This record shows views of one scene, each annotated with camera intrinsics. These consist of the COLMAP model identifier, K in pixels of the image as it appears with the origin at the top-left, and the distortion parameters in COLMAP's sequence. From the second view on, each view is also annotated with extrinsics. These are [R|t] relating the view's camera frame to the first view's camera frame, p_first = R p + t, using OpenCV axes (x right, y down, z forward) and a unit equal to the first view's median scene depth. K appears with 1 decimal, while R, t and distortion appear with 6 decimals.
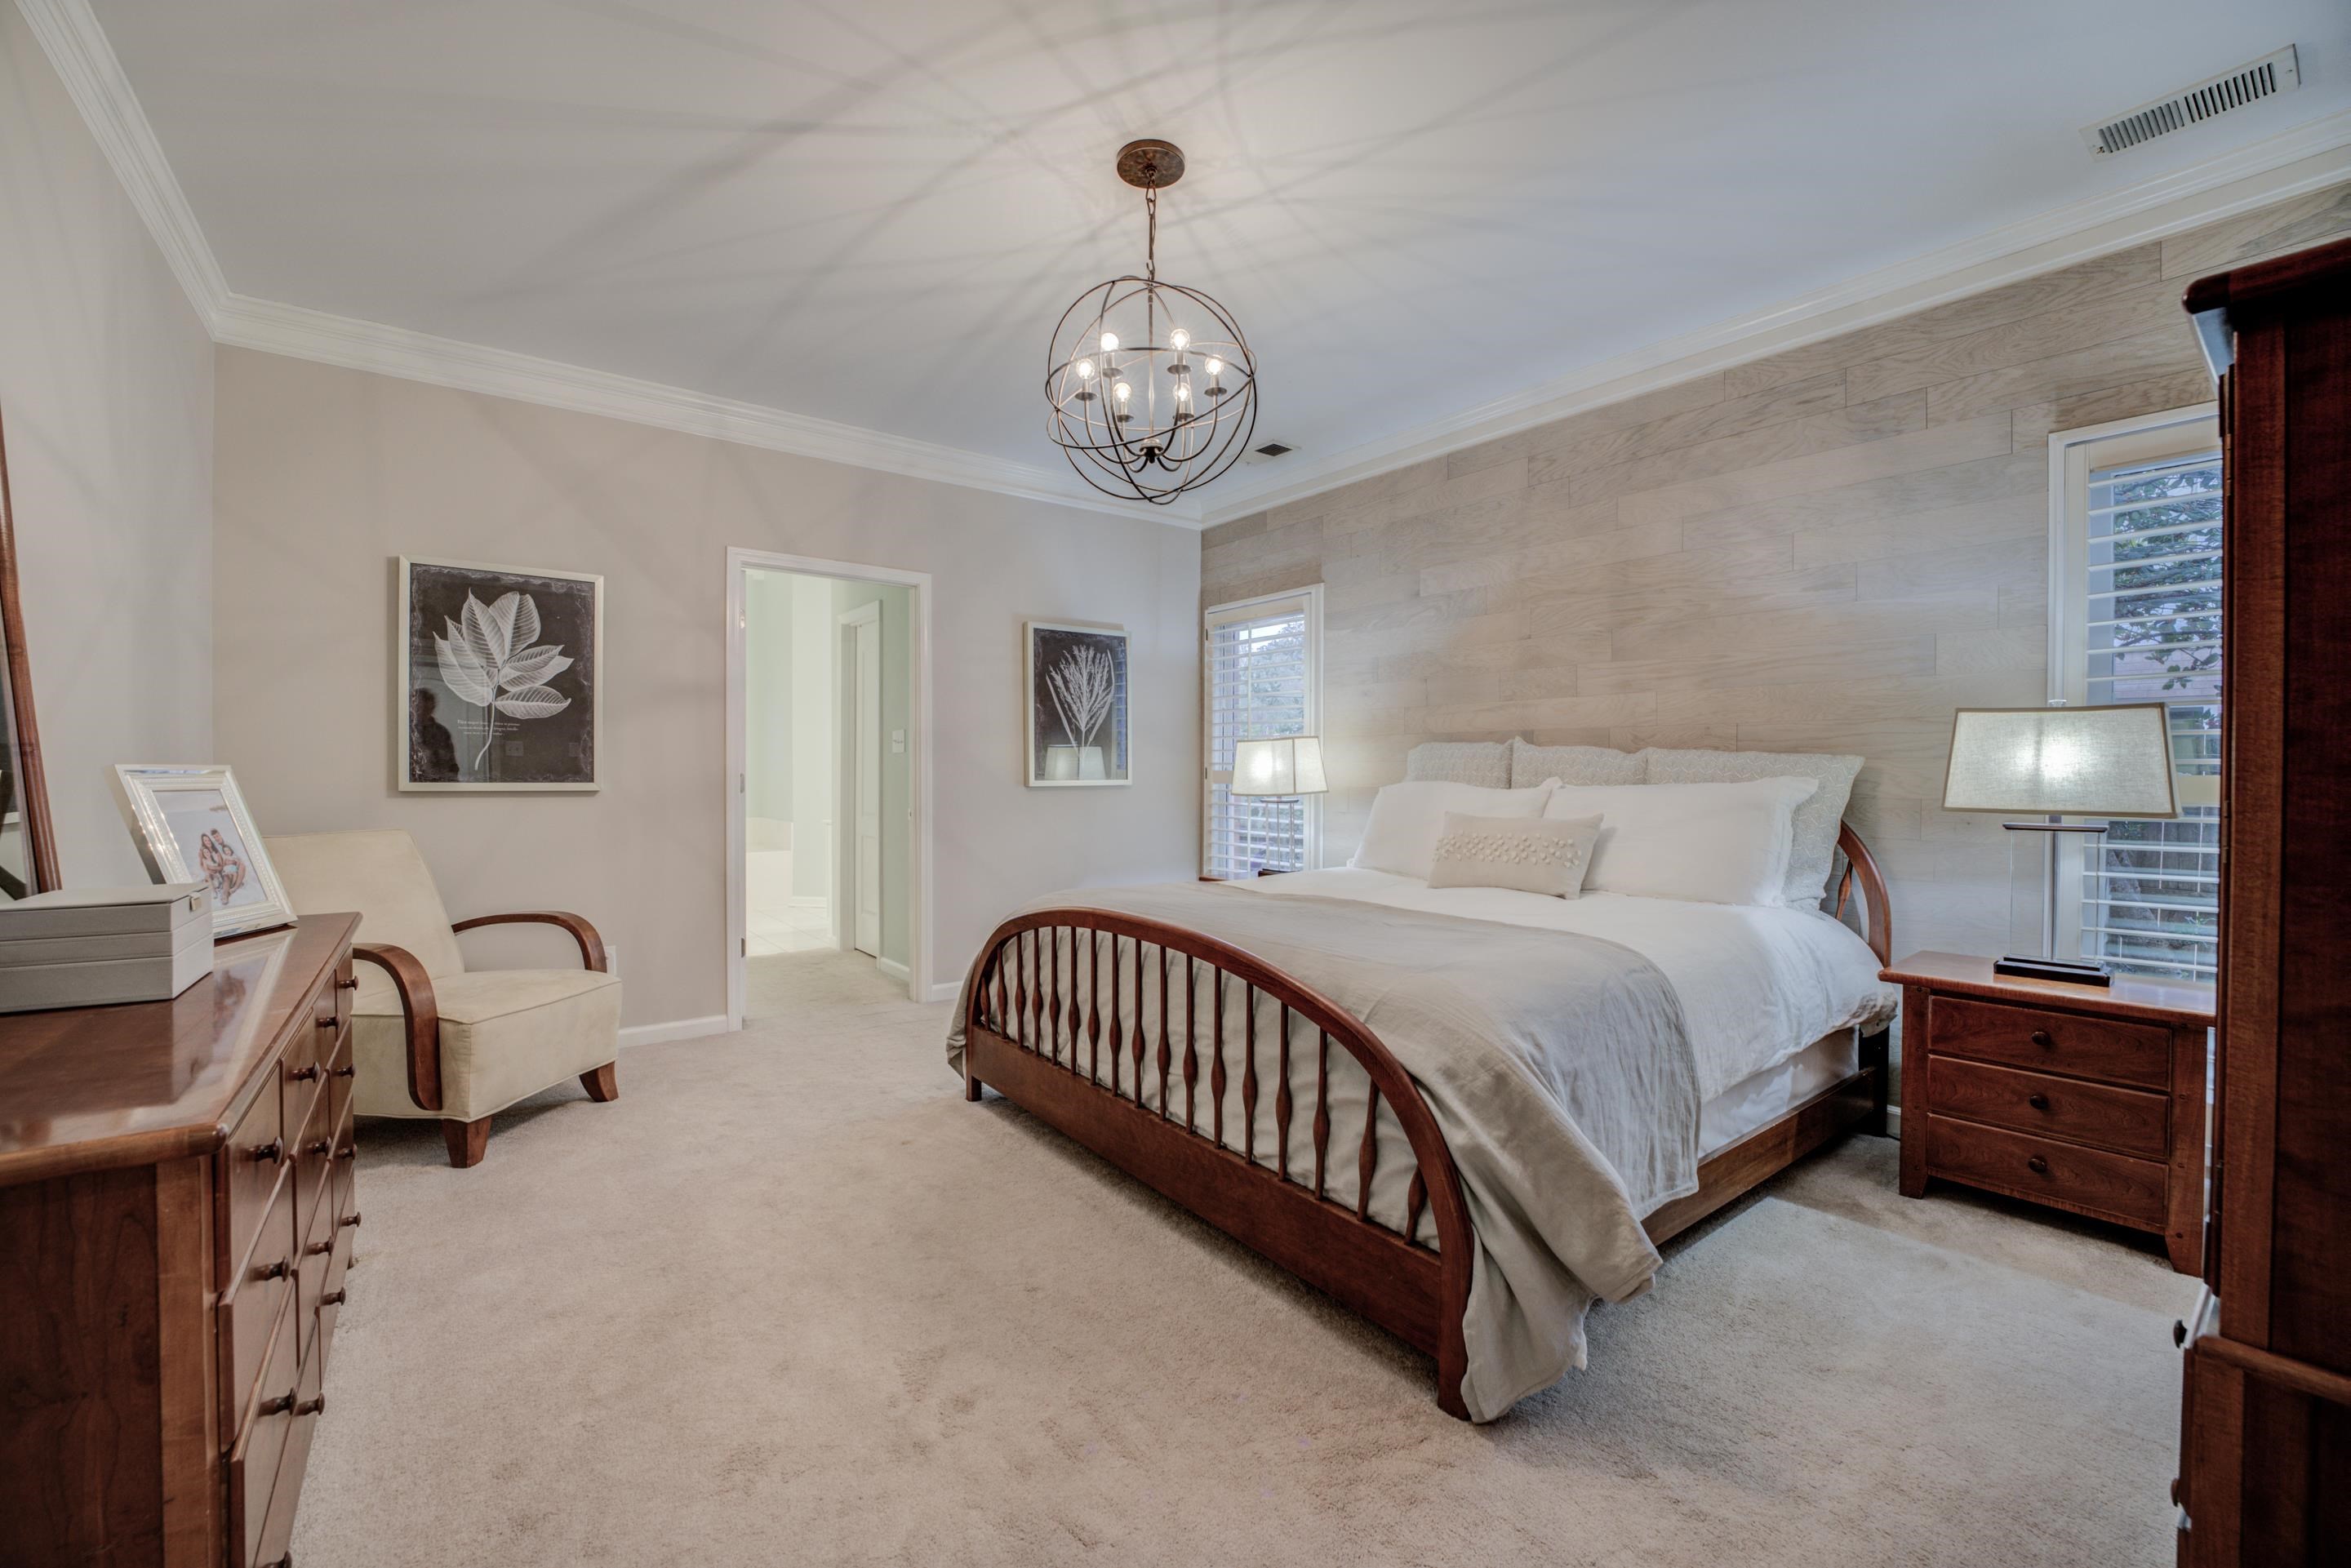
lens RADIAL K [[947.5, 0, 1173.3], [0, 947.5, 782.5], [0, 0, 1]] dist [-0.012737, 0.000646]
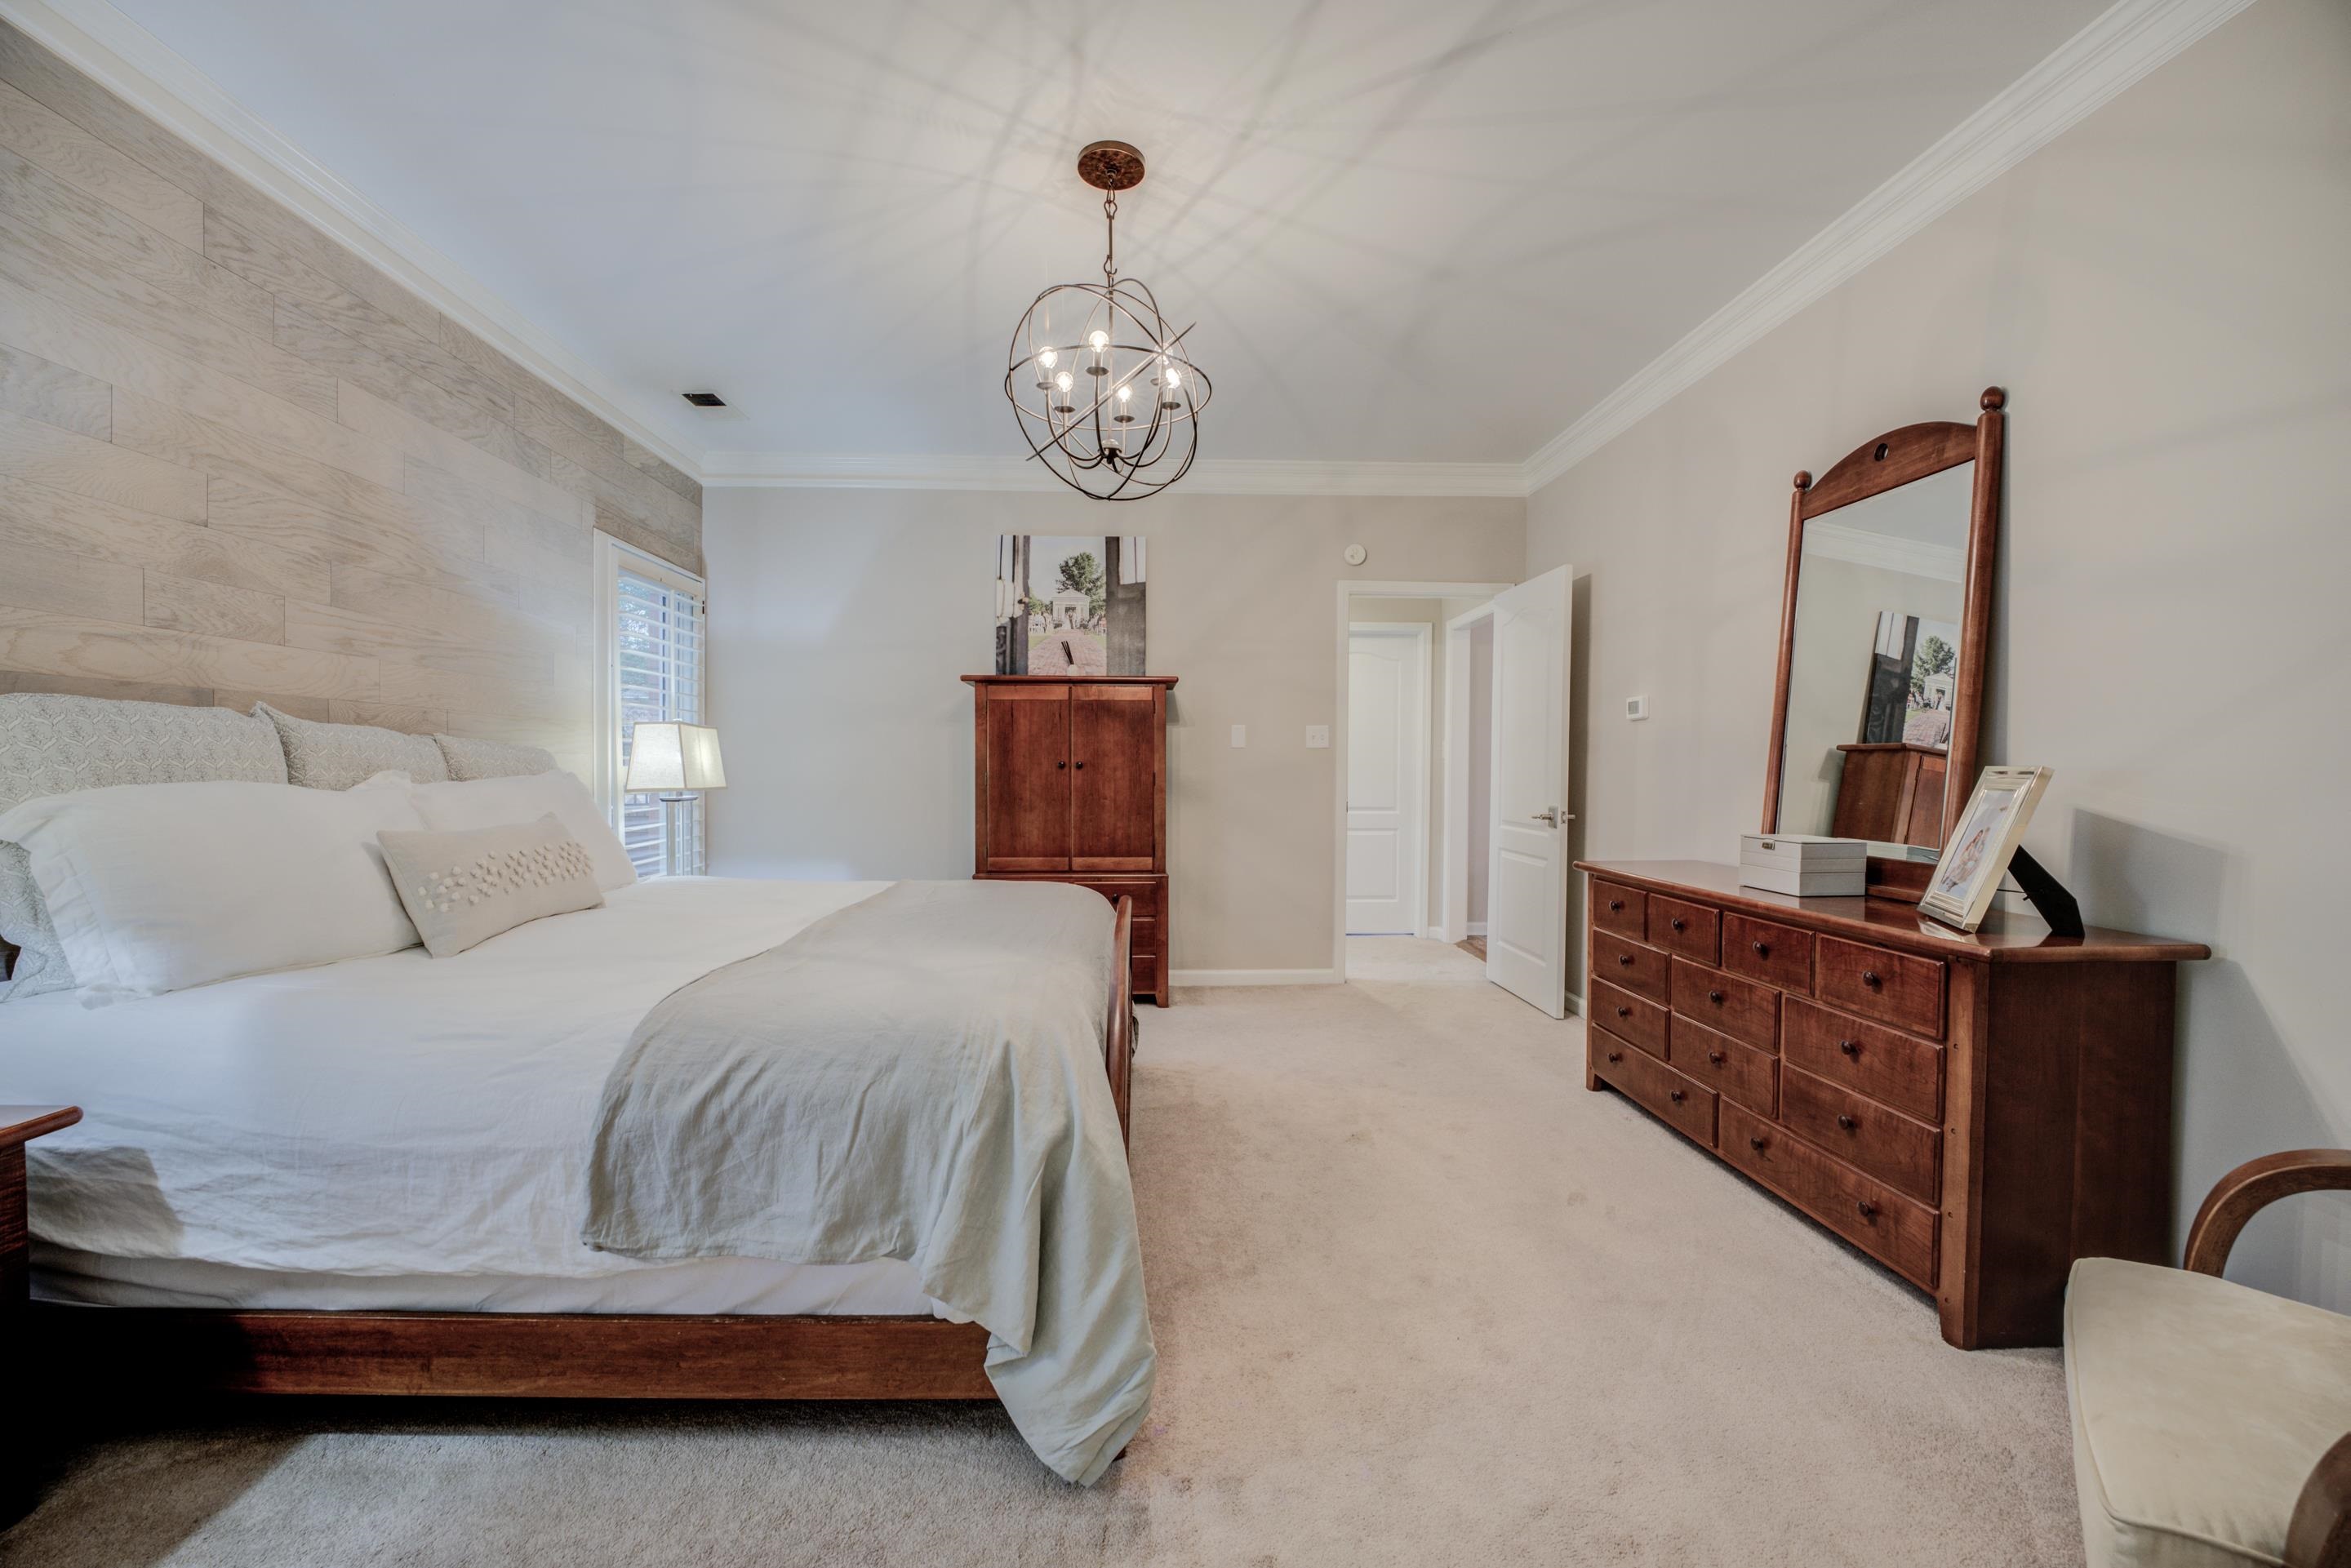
lens RADIAL K [[947.5, 0, 1170.7], [0, 947.5, 788.2], [0, 0, 1]] dist [-0.012737, 0.000646]
pose [[-0.811745, -0.015354, 0.583810, -0.466462], [0.002152, 0.999569, 0.029280, -0.012238], [-0.584008, 0.025025, -0.811362, 1.242493]]
